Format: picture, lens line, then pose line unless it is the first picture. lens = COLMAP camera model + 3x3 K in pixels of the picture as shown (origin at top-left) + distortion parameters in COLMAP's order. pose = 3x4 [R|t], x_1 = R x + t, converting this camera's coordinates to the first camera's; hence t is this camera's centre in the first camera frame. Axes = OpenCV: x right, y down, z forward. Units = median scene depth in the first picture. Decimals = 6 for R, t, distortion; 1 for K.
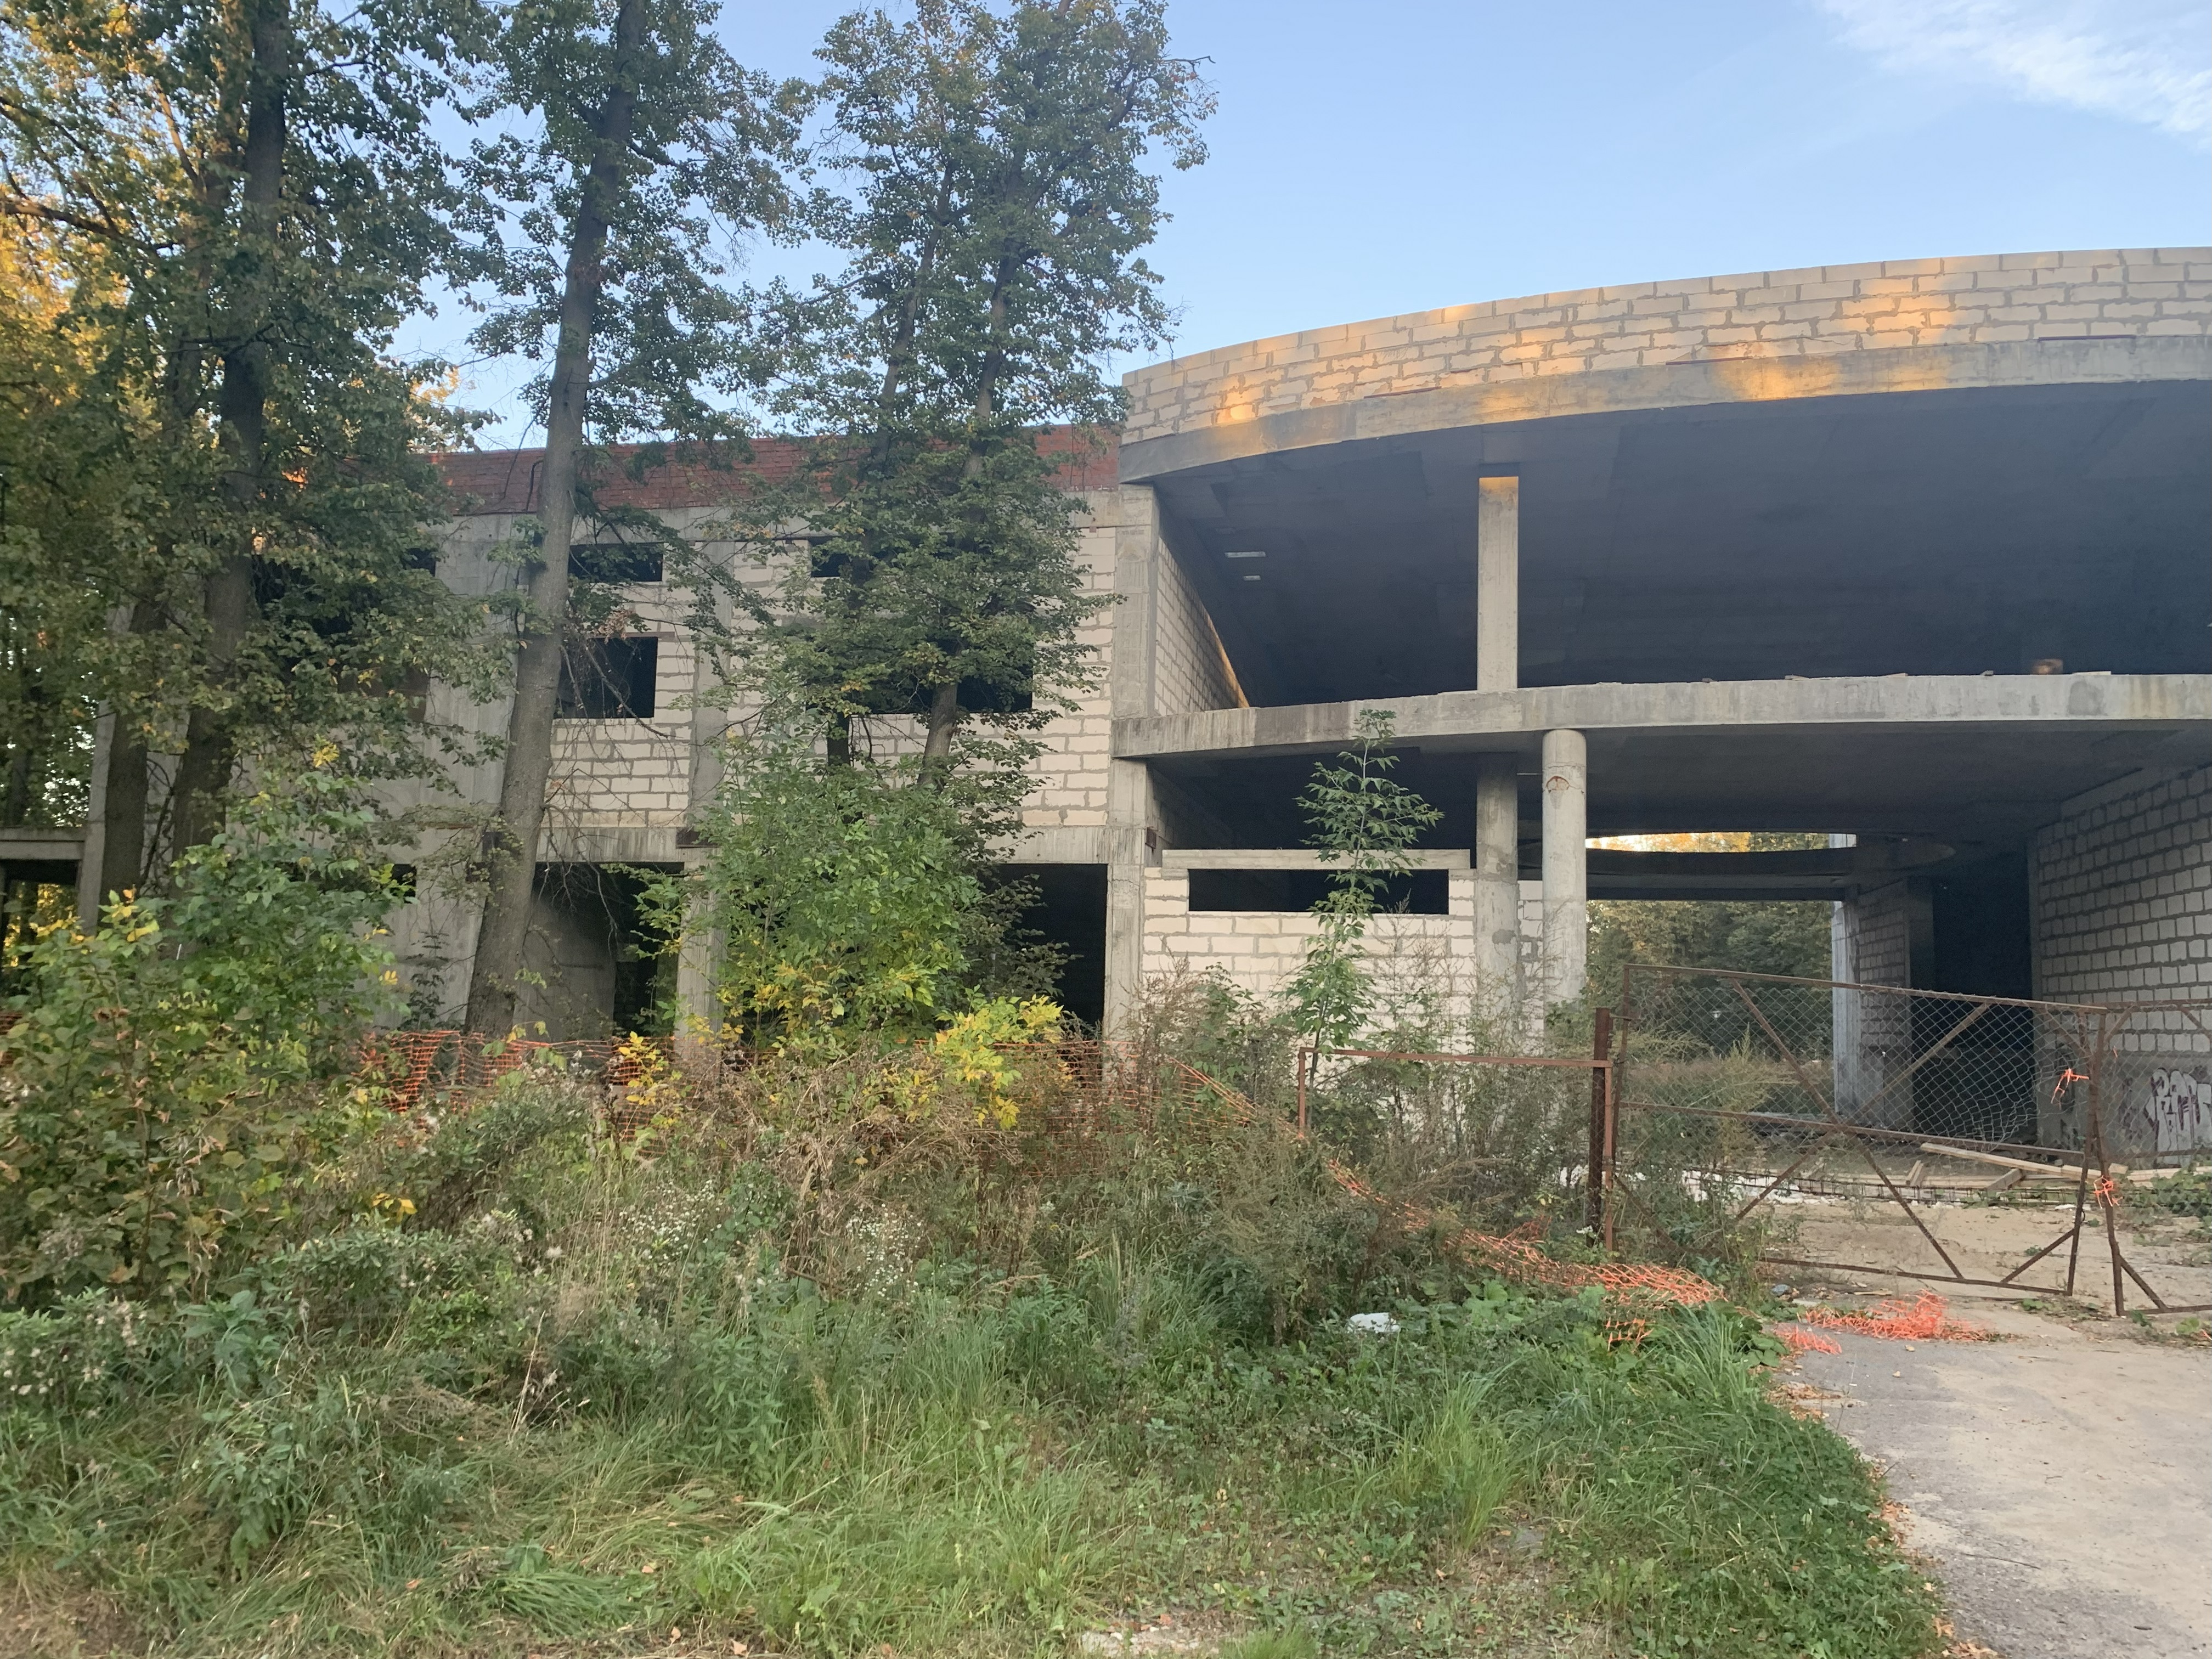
lens RADIAL K [[1672.6, 0, 1110.5], [0, 1672.6, 831.4], [0, 0, 1]] dist [0.013325, -0.017250]
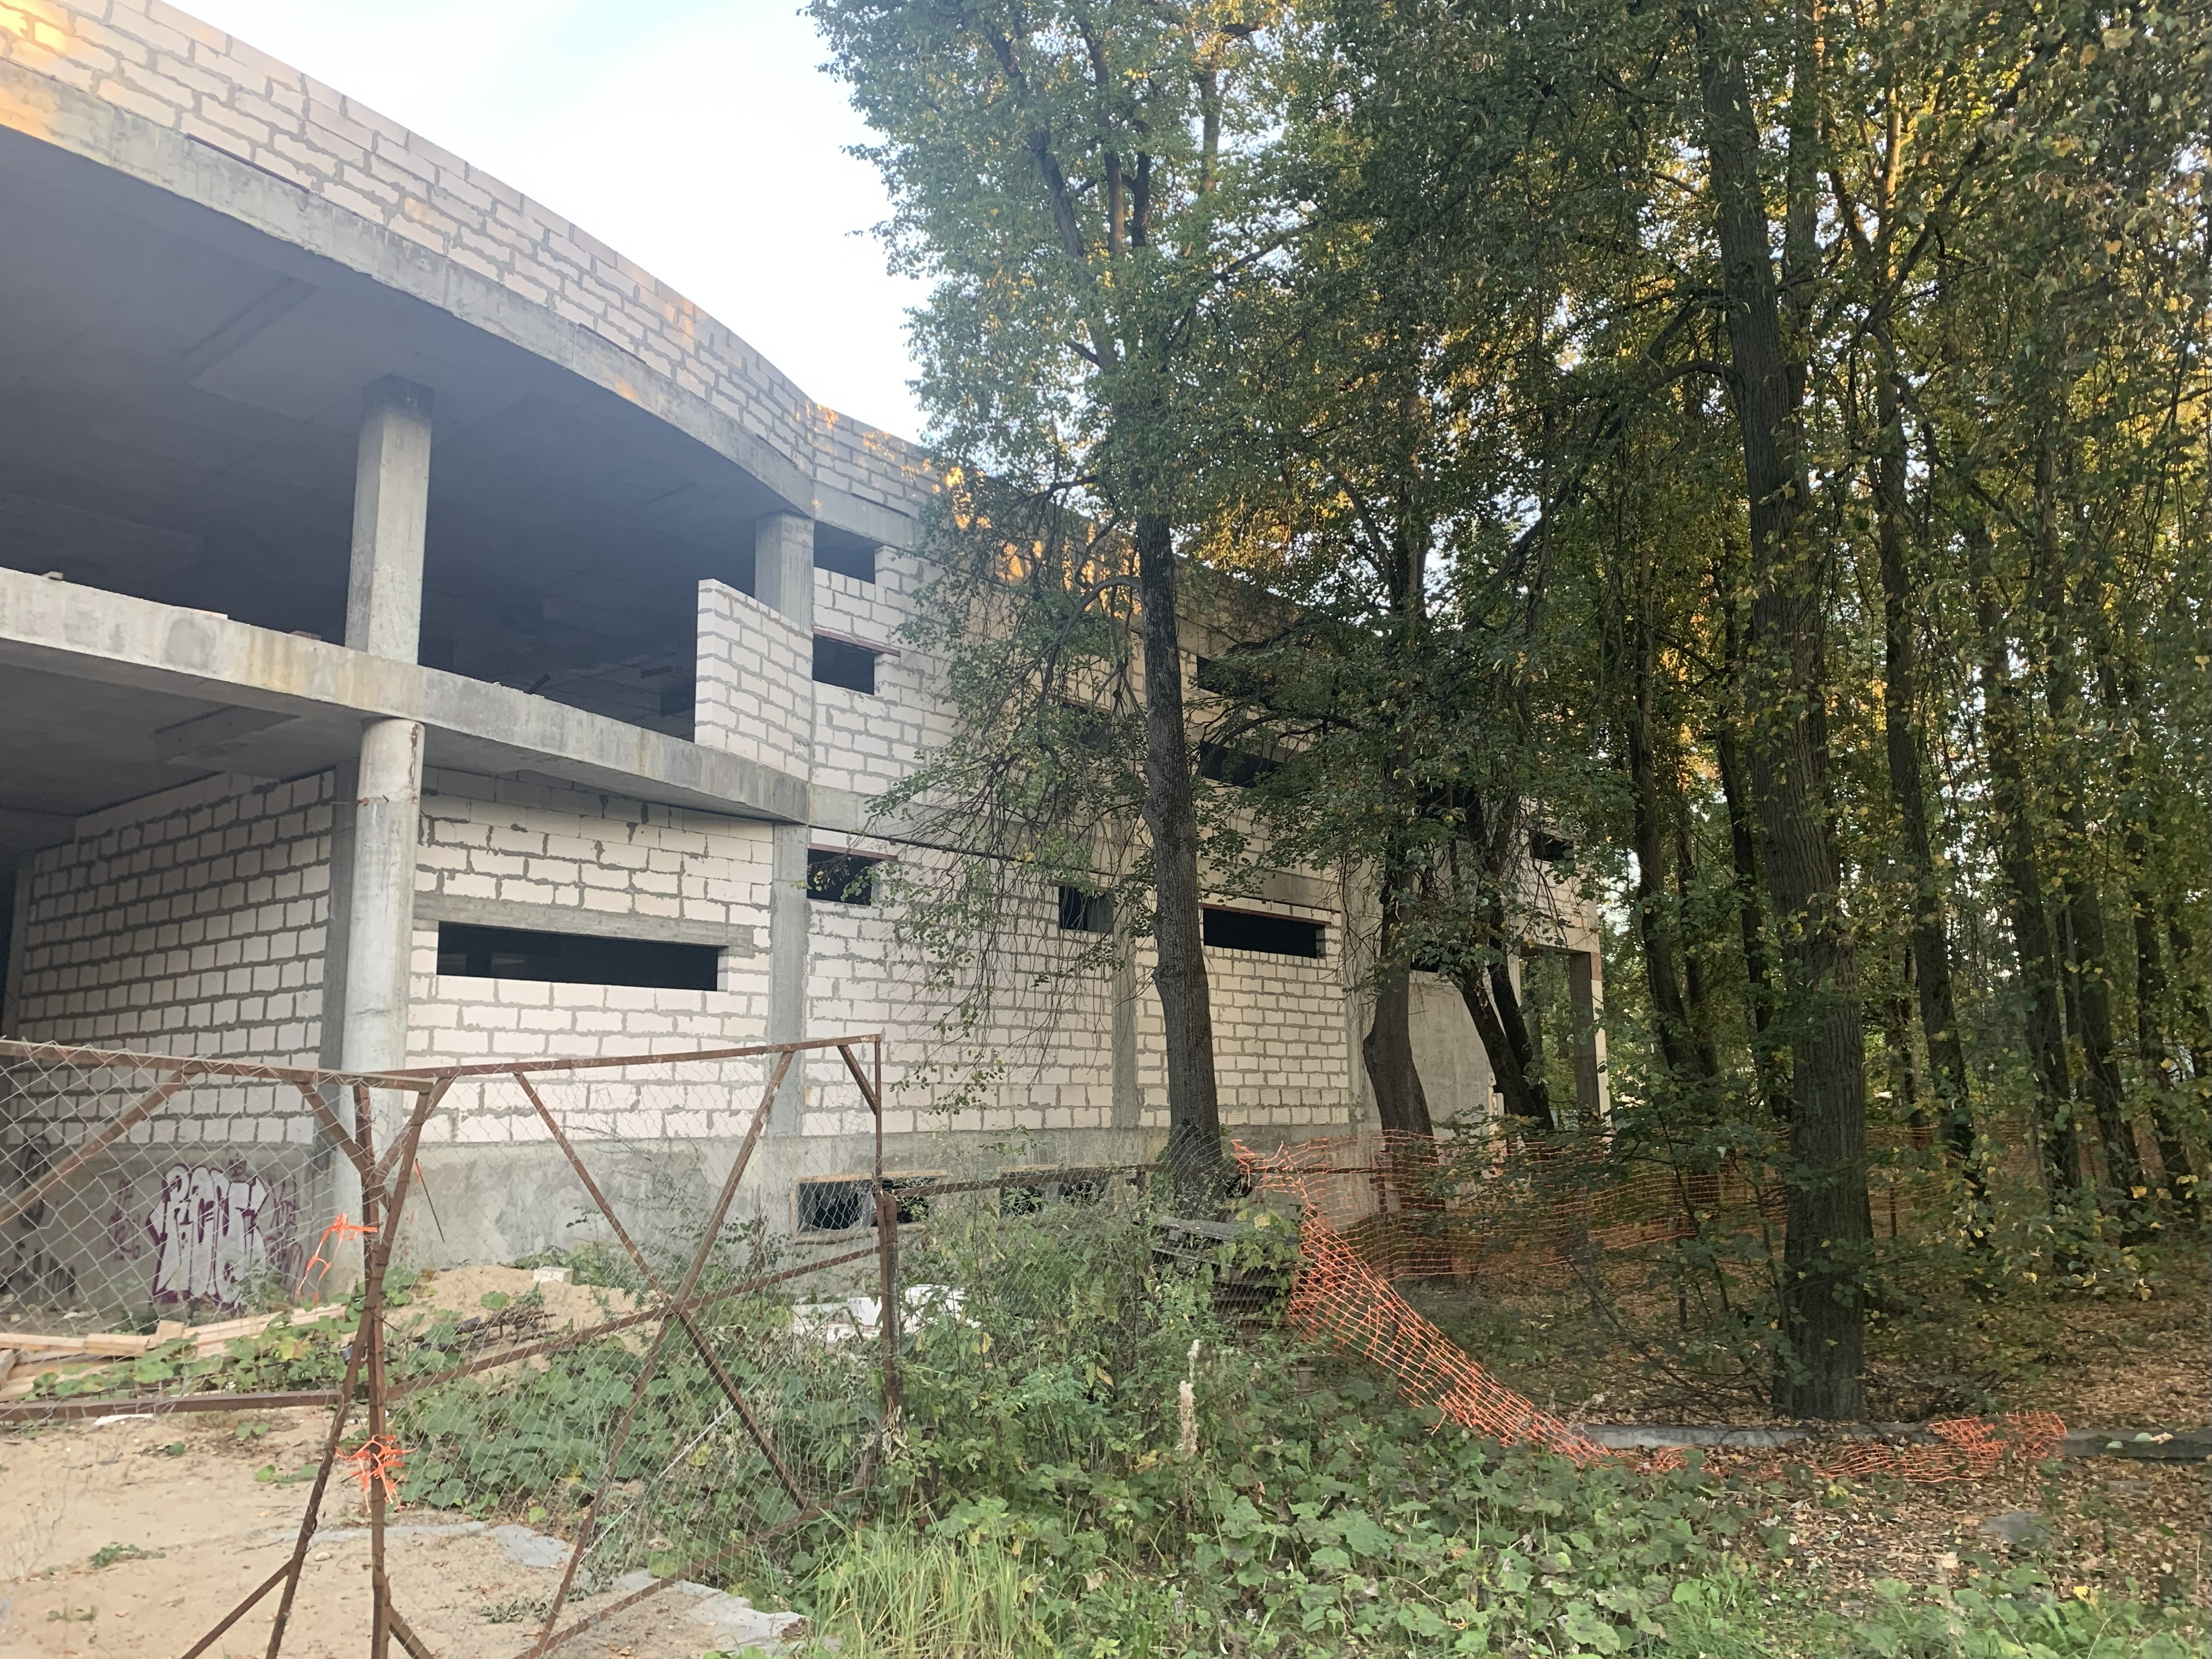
lens RADIAL K [[1672.6, 0, 1110.5], [0, 1672.6, 831.4], [0, 0, 1]] dist [0.013325, -0.017250]
pose [[0.439475, 0.117683, 0.890513, 0.123516], [-0.076038, 0.992696, -0.093661, 0.032441], [-0.895031, -0.026551, 0.445213, 0.313238]]
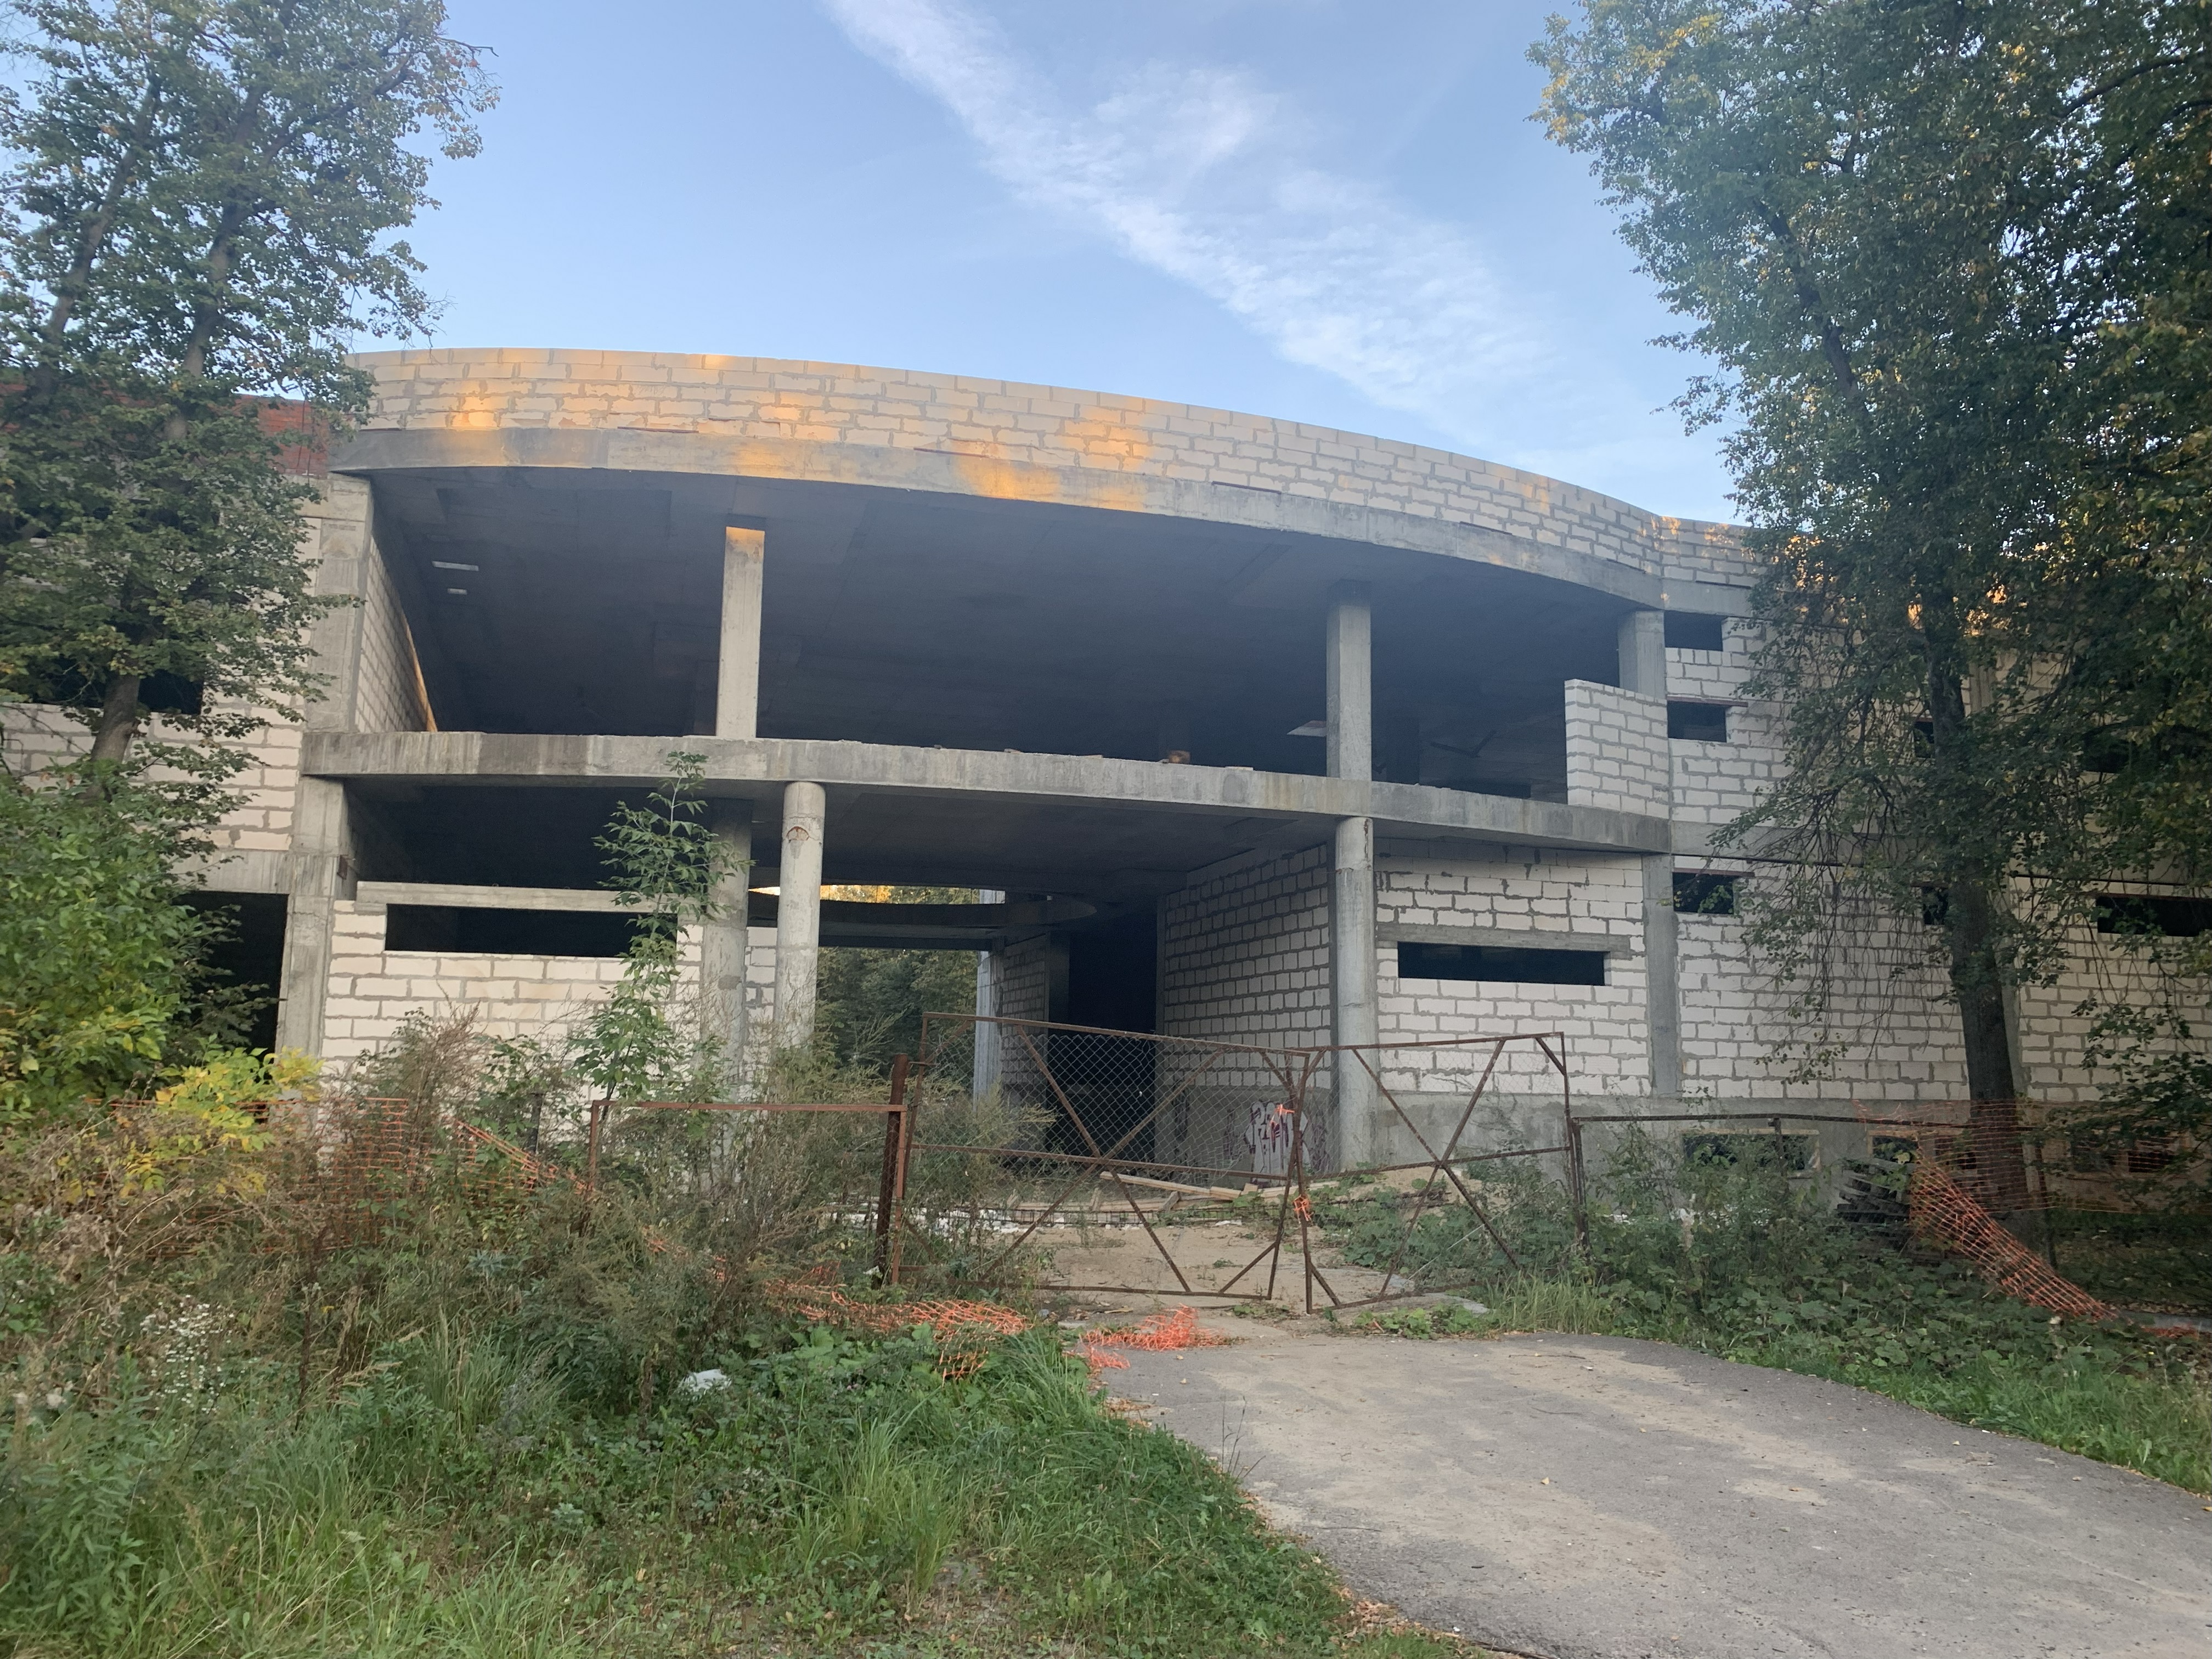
lens RADIAL K [[1682.3, 0, 1100.1], [0, 1682.3, 800.4], [0, 0, 1]] dist [0.047520, -0.073890]
pose [[0.874306, 0.066922, 0.480739, -0.068447], [-0.047184, 0.997477, -0.053044, -0.002817], [-0.483076, 0.023694, 0.875258, 0.003589]]
